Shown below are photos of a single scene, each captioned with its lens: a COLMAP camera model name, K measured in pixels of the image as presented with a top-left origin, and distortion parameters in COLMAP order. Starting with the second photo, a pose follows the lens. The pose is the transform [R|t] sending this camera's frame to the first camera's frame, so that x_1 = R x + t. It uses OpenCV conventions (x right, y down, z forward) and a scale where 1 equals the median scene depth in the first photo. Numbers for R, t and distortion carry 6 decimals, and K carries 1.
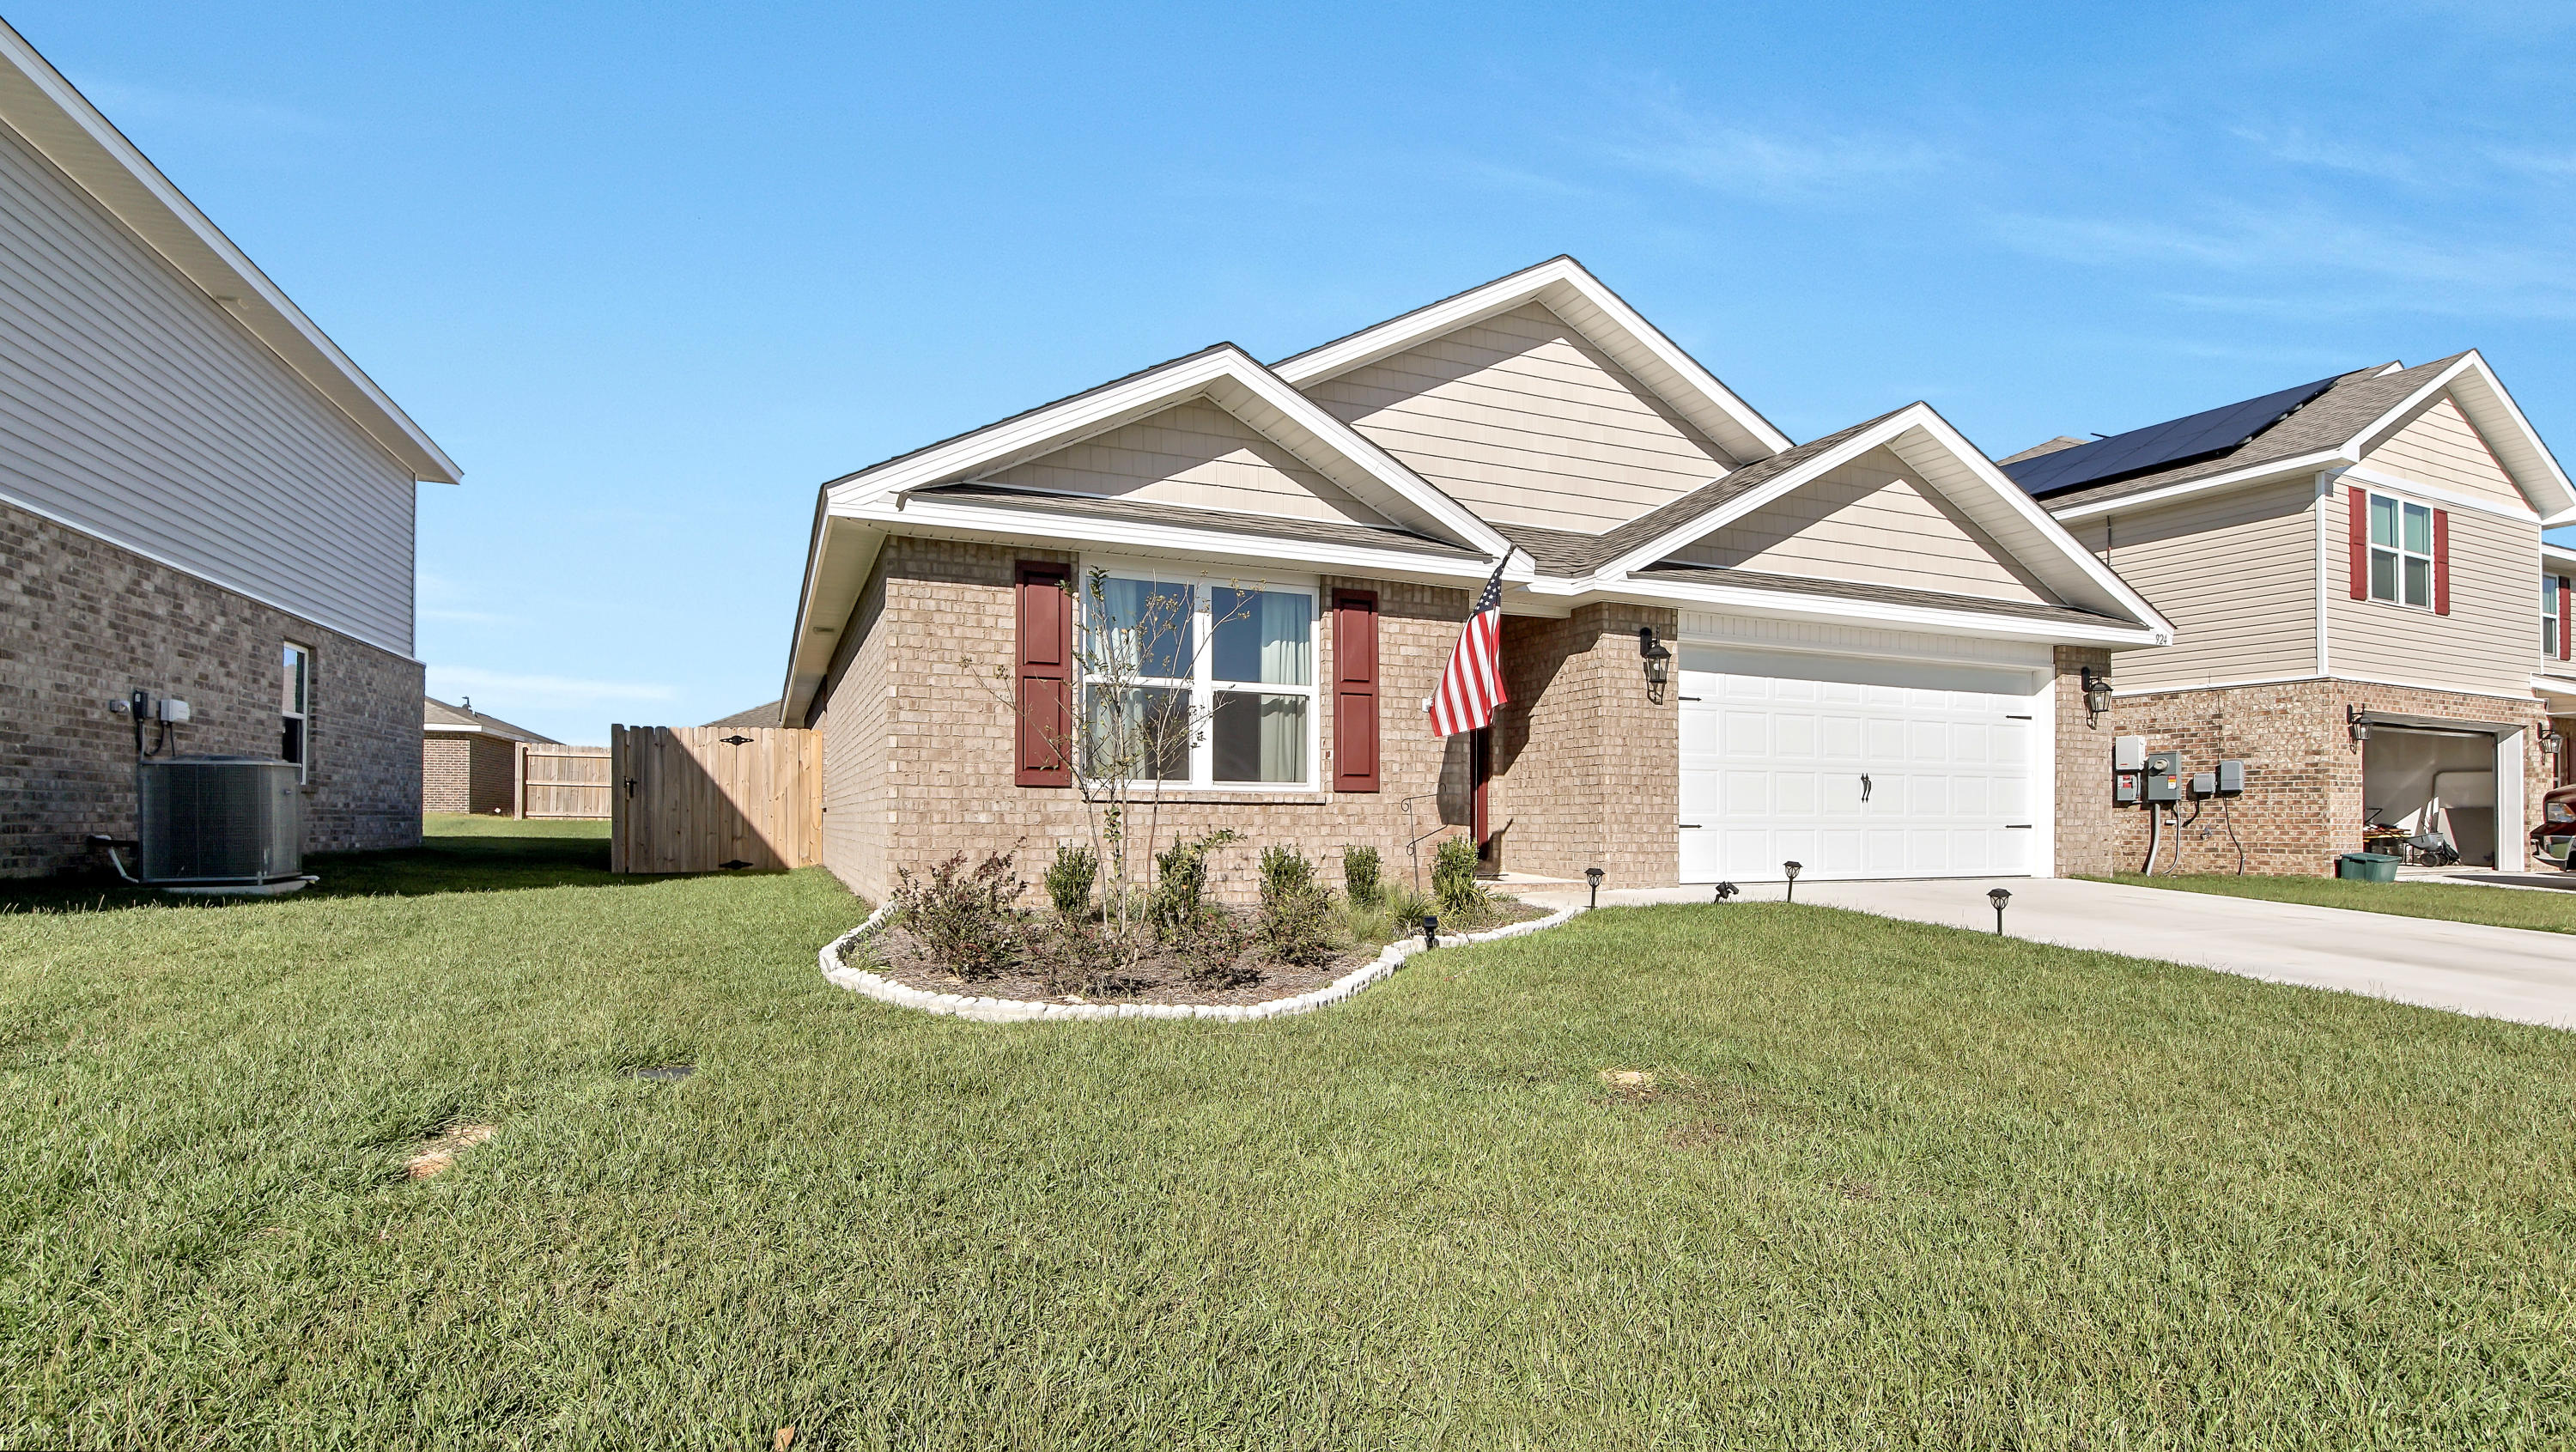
lens RADIAL K [[1151.4, 0, 1281.4], [0, 1151.4, 787.6], [0, 0, 1]] dist [-0.022681, 0.009479]
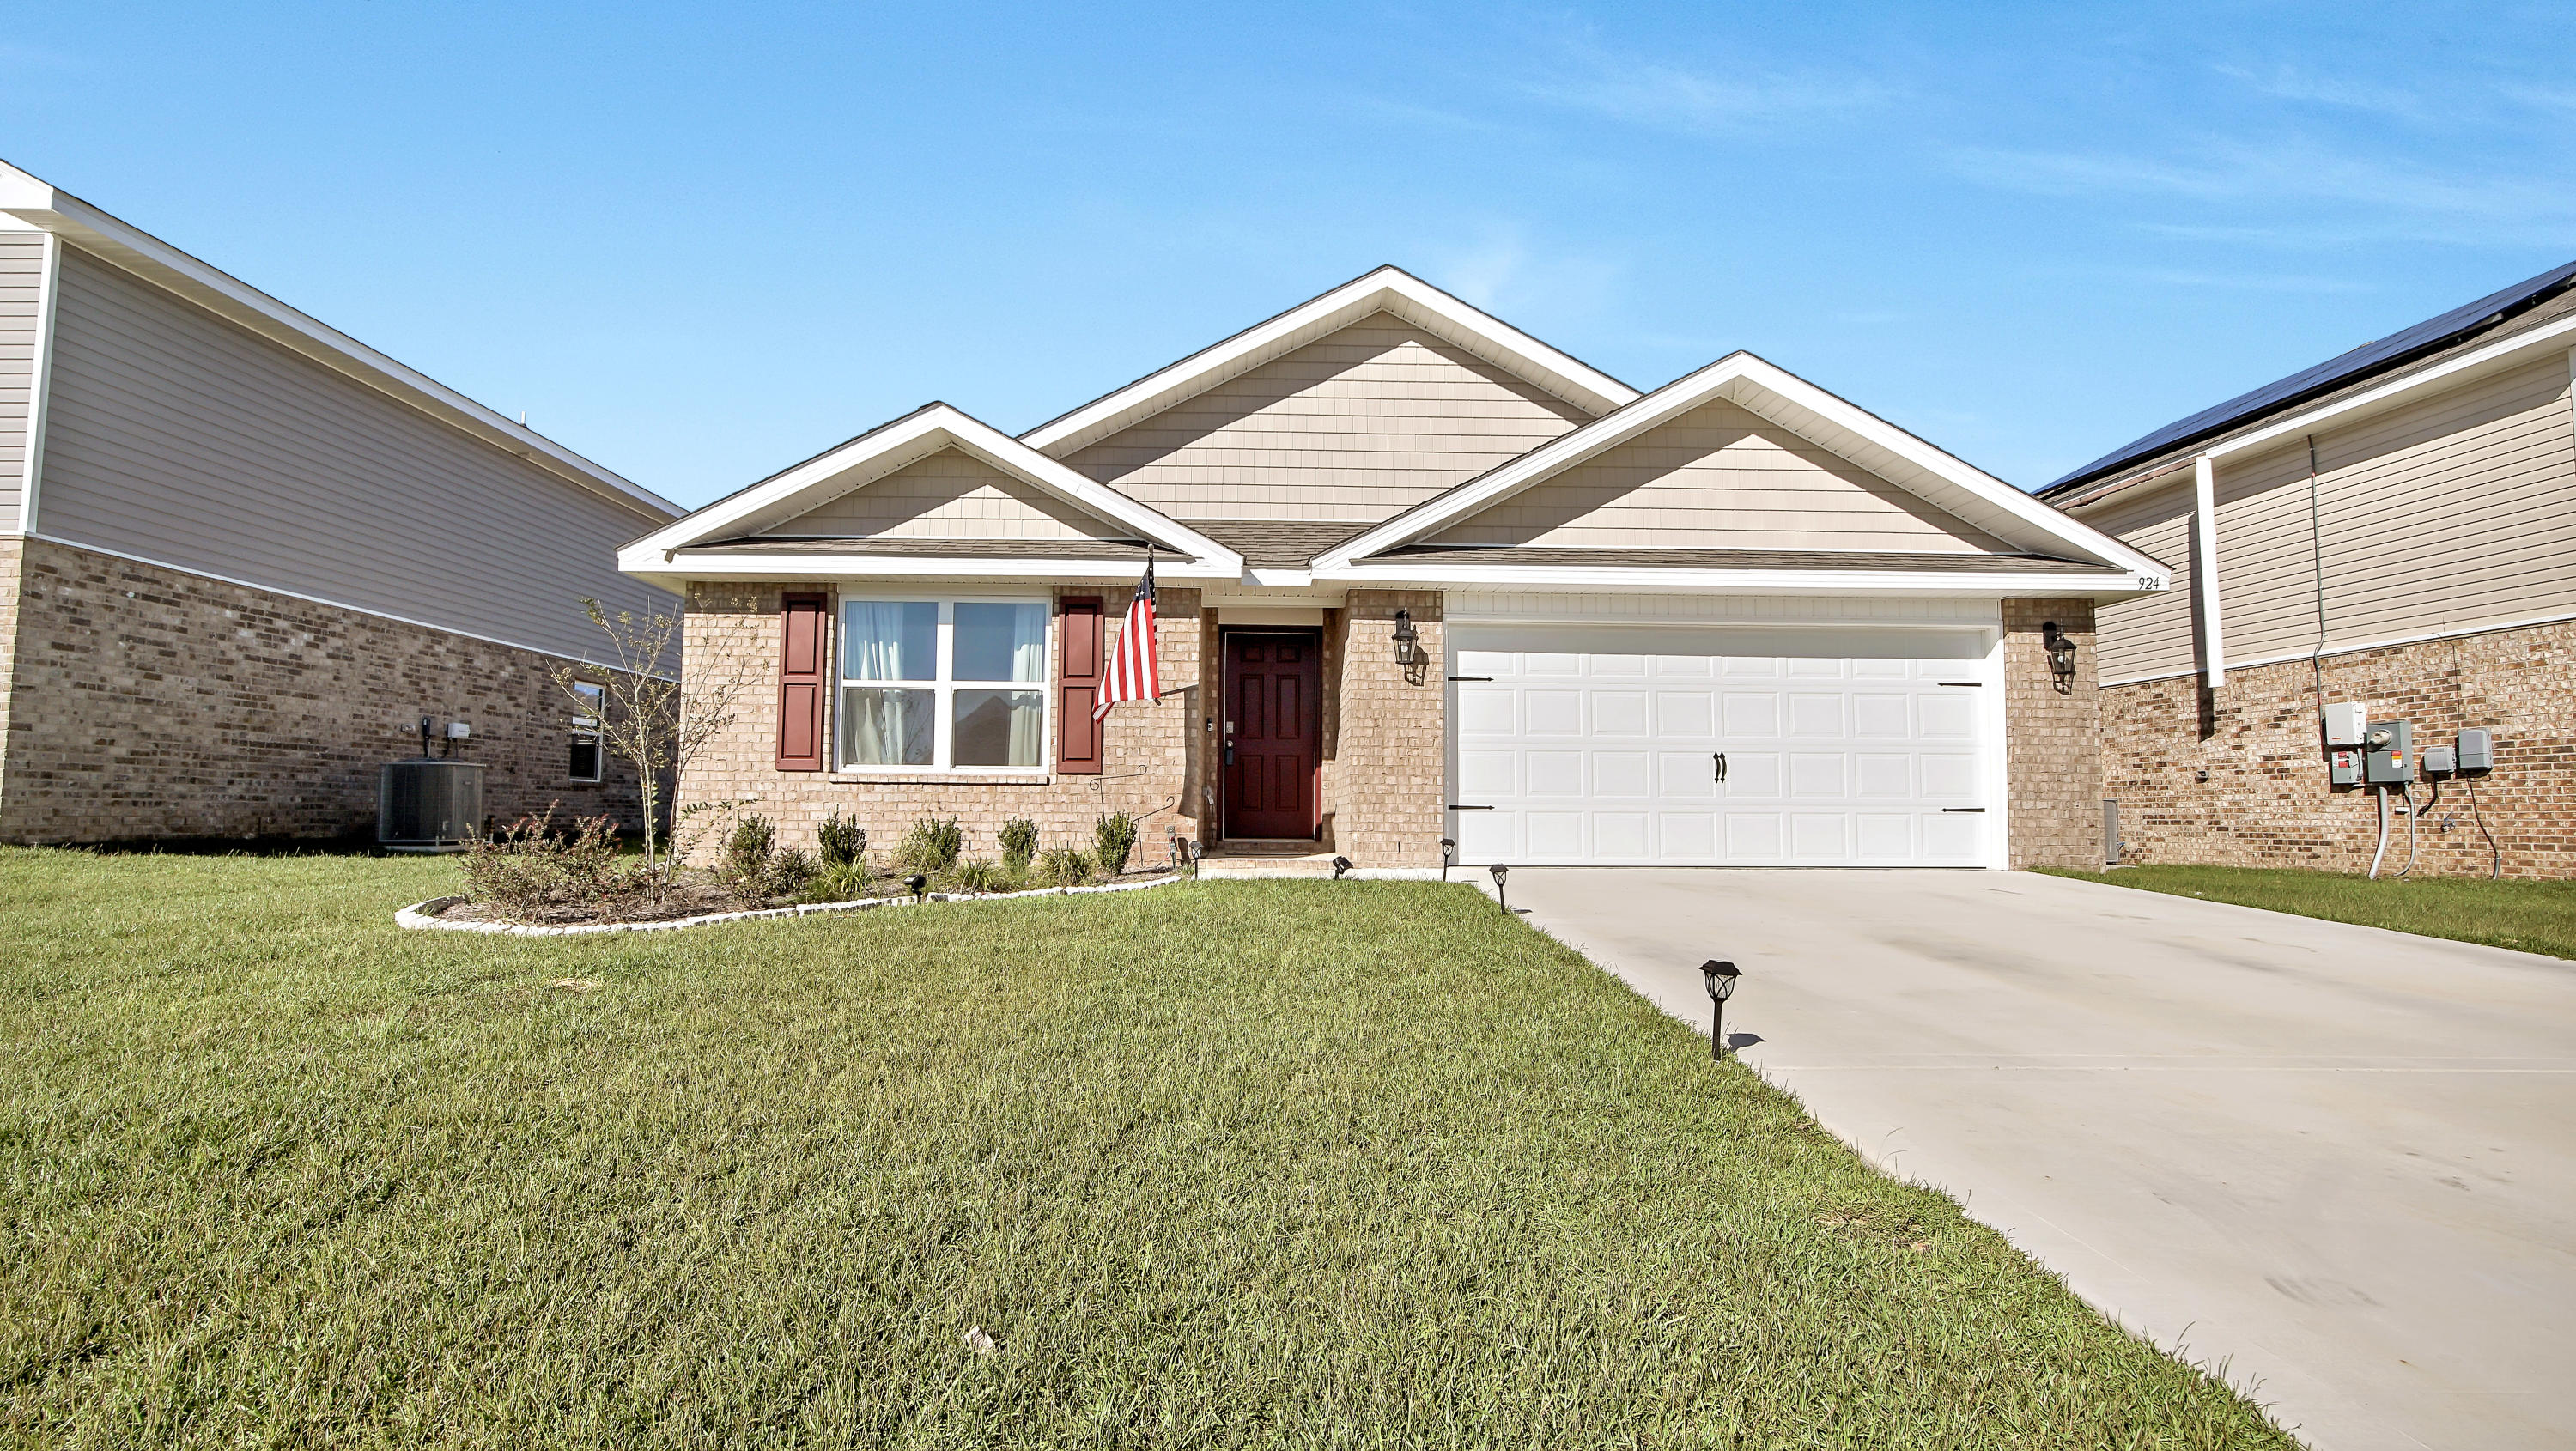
lens RADIAL K [[1078.2, 0, 1288.0], [0, 1078.2, 725.5], [0, 0, 1]] dist [-0.023228, 0.008672]
pose [[0.935750, -0.028086, -0.351545, 0.559777], [0.007002, 0.998107, -0.061102, 0.019857], [0.352596, 0.054715, 0.934175, 0.075568]]
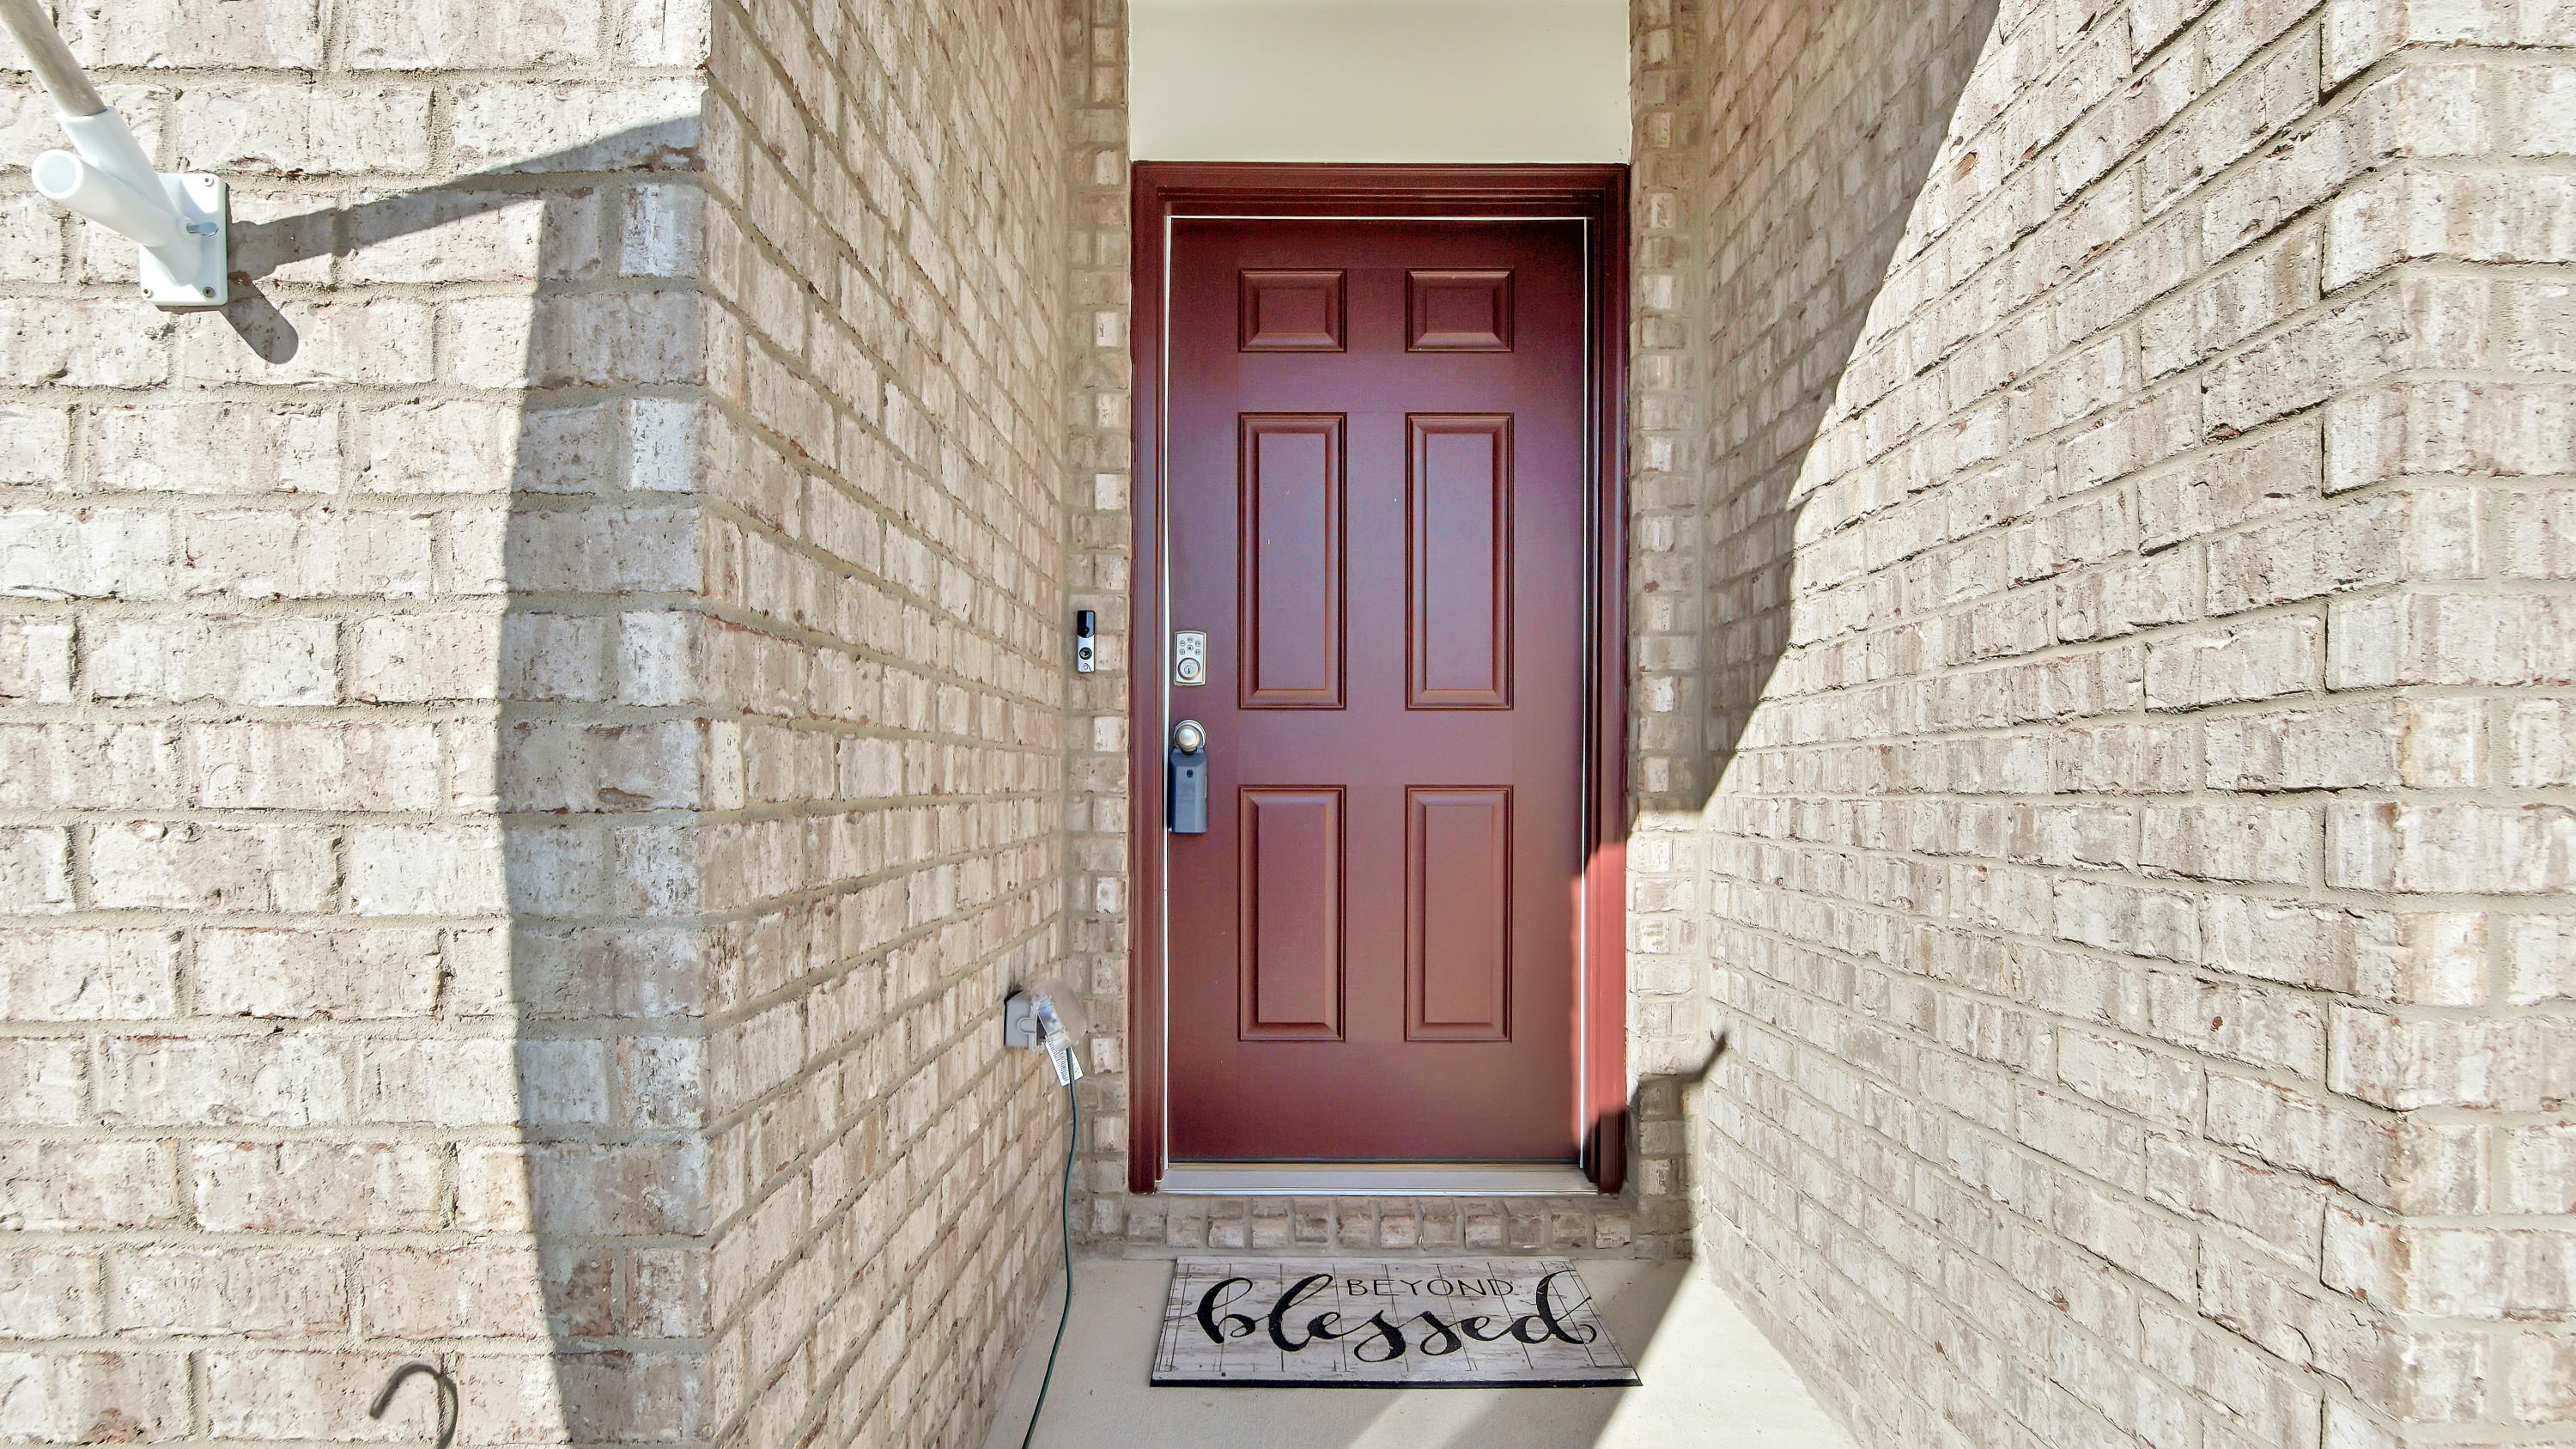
lens RADIAL K [[1151.6, 0, 1281.4], [0, 1151.6, 786.1], [0, 0, 1]] dist [-0.022681, 0.009479]
pose [[0.922414, -0.003852, -0.386184, 0.228732], [0.013166, 0.999683, 0.021476, -0.023530], [0.385979, -0.024894, 0.922172, 0.867835]]
